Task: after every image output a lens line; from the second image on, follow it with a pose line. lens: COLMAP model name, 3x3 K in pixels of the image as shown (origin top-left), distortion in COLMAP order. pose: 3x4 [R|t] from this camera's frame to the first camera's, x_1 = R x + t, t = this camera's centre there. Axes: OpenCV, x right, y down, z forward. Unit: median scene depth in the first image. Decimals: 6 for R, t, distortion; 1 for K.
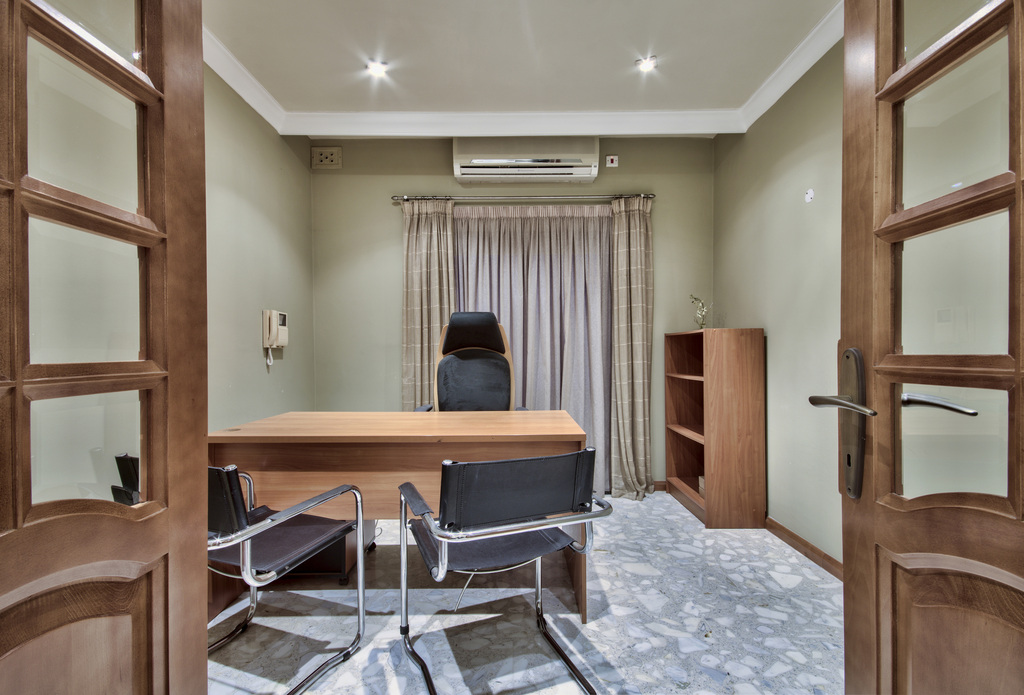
lens RADIAL K [[473.9, 0, 512.8], [0, 473.9, 360.2], [0, 0, 1]] dist [-0.000295, -0.000024]
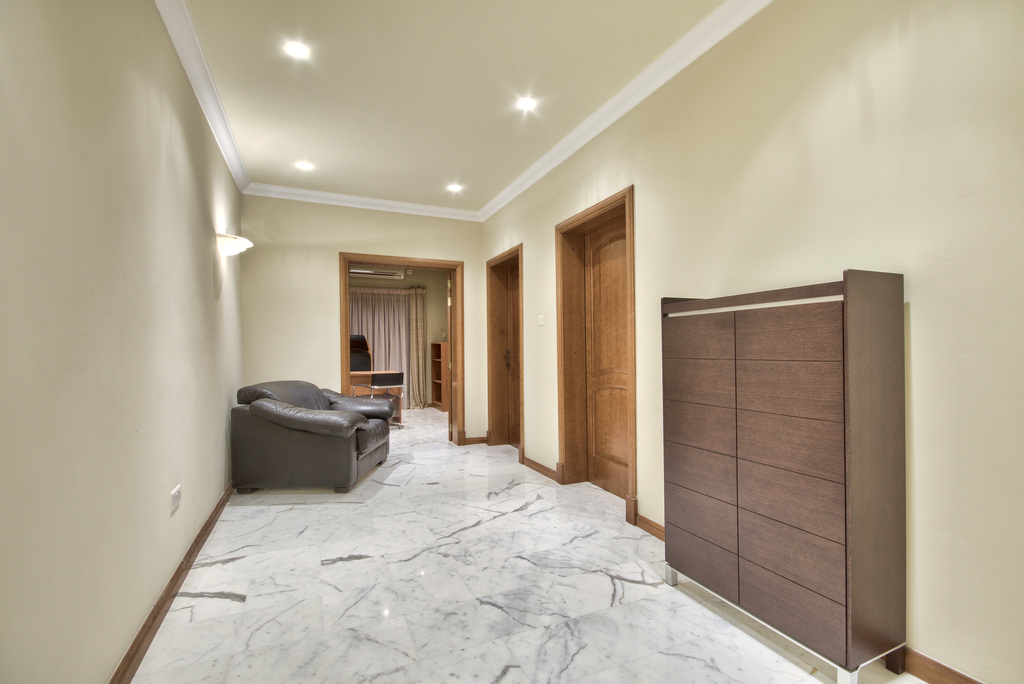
lens RADIAL K [[453.3, 0, 509.5], [0, 453.3, 350.9], [0, 0, 1]] dist [-0.000436, -0.000009]
pose [[0.906612, -0.001421, 0.421962, -0.315334], [0.005904, 0.999939, -0.009316, 0.012813], [-0.421924, 0.010937, 0.906565, -1.355157]]
